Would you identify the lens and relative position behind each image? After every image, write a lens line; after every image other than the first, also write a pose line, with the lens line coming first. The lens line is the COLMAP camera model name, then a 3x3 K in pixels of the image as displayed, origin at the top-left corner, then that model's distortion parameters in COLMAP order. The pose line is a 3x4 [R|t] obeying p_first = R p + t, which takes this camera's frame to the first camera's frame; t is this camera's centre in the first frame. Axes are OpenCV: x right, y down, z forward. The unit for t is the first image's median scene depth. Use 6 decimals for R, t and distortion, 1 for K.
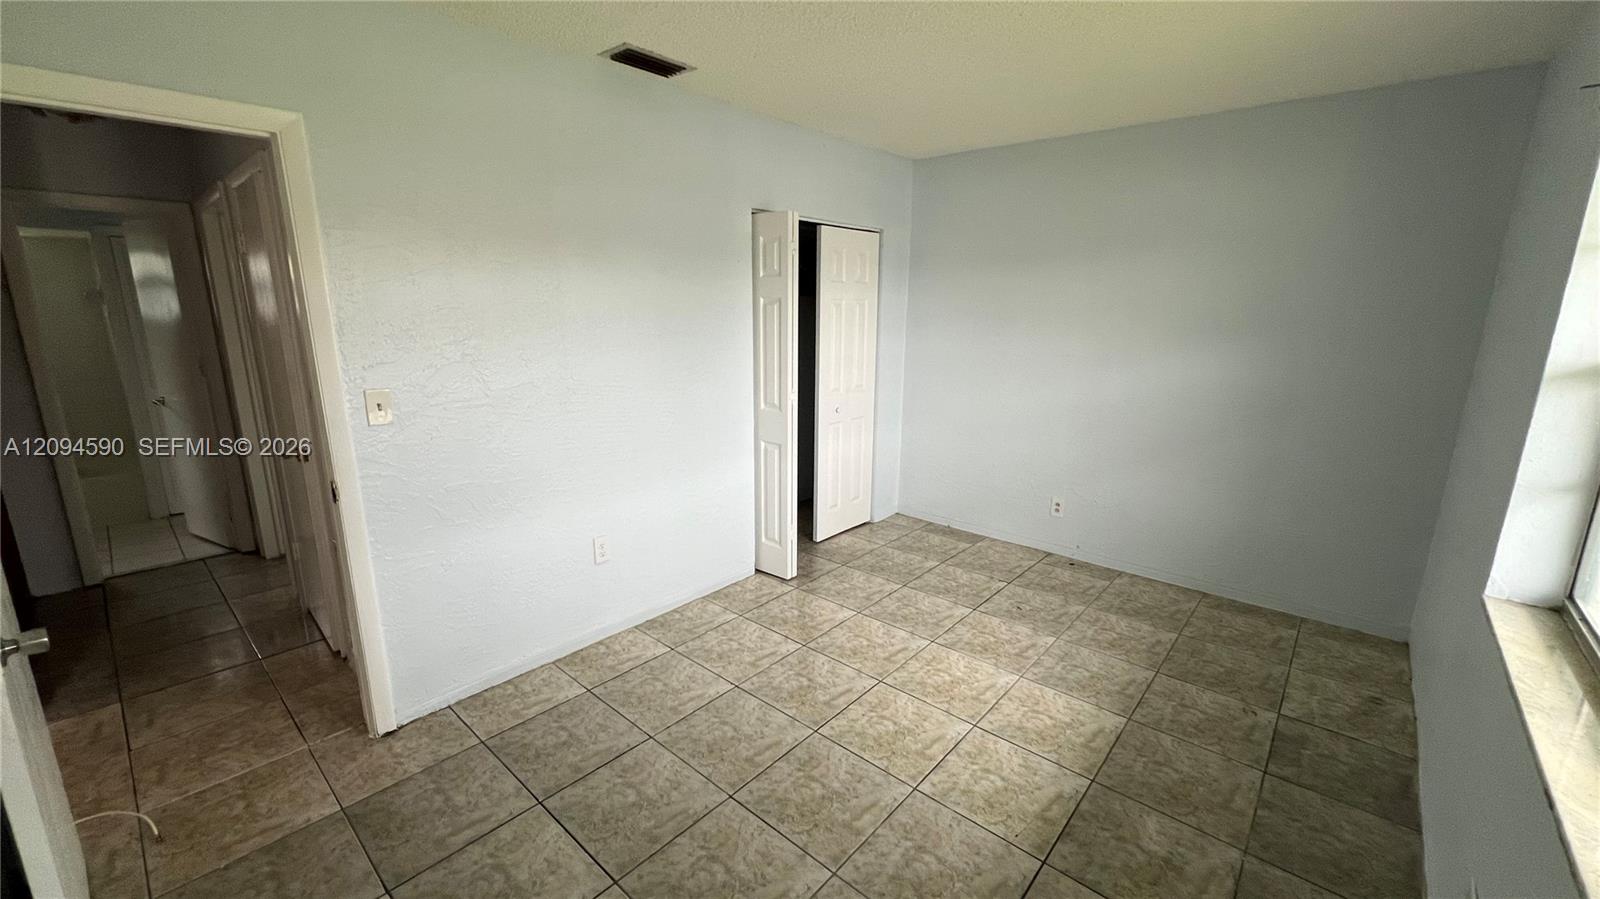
lens RADIAL K [[643.3, 0, 794.8], [0, 643.3, 433.7], [0, 0, 1]] dist [-0.001063, 0.000114]
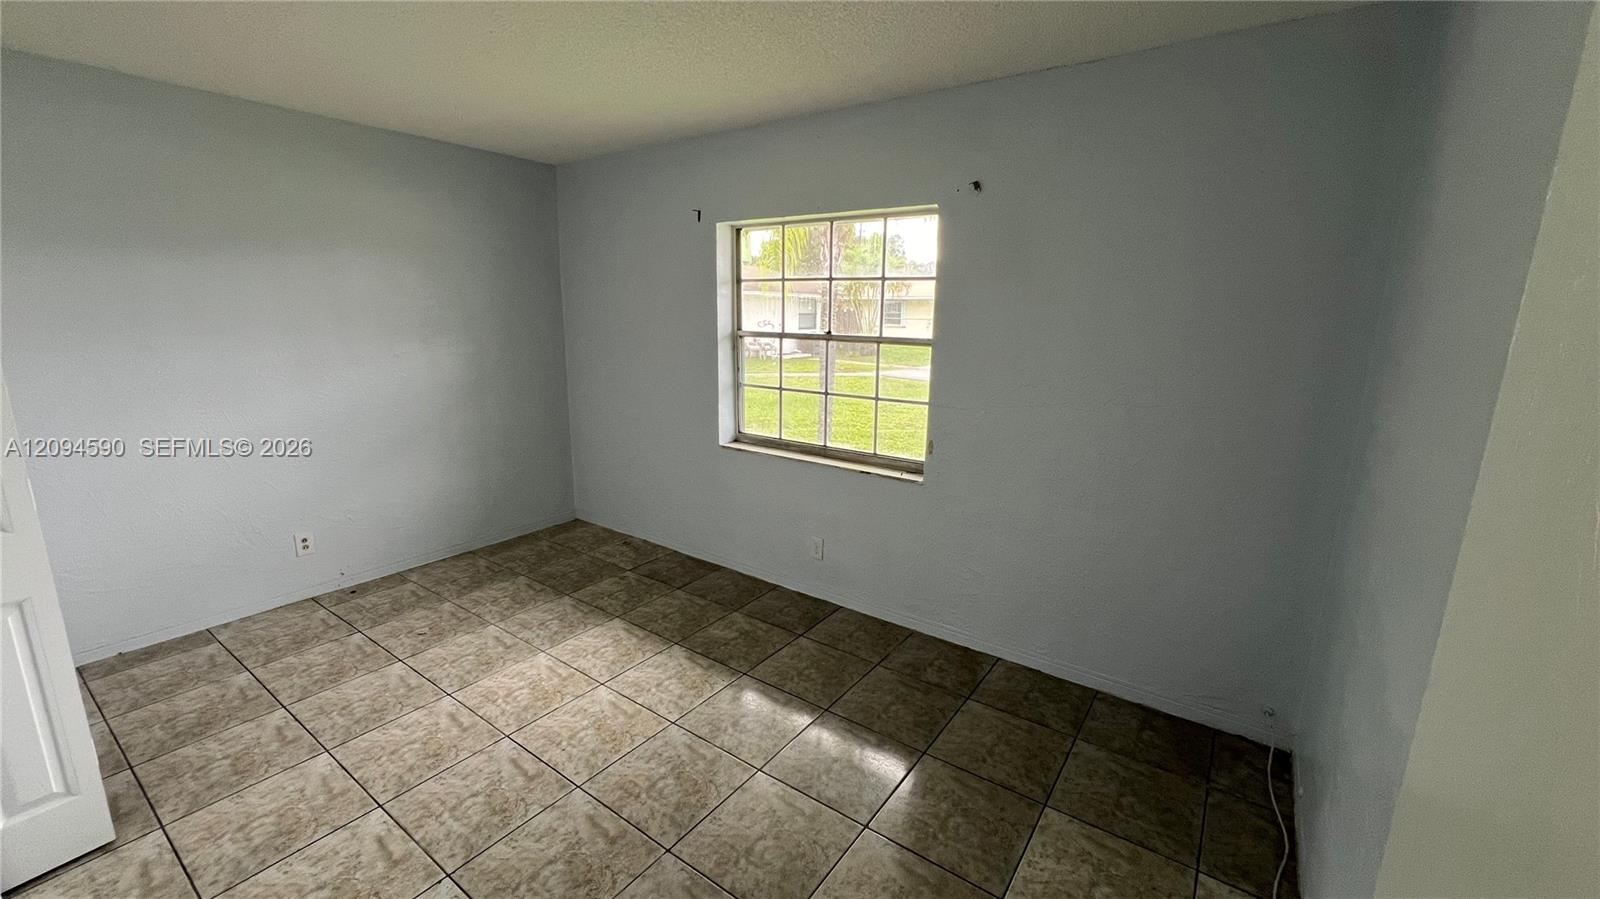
lens RADIAL K [[643.3, 0, 792.1], [0, 643.3, 461.8], [0, 0, 1]] dist [-0.001063, 0.000114]
pose [[-0.099983, -0.238571, 0.965965, -0.580437], [0.185330, 0.949374, 0.253656, -0.108808], [-0.977577, 0.204383, -0.050707, 0.505278]]
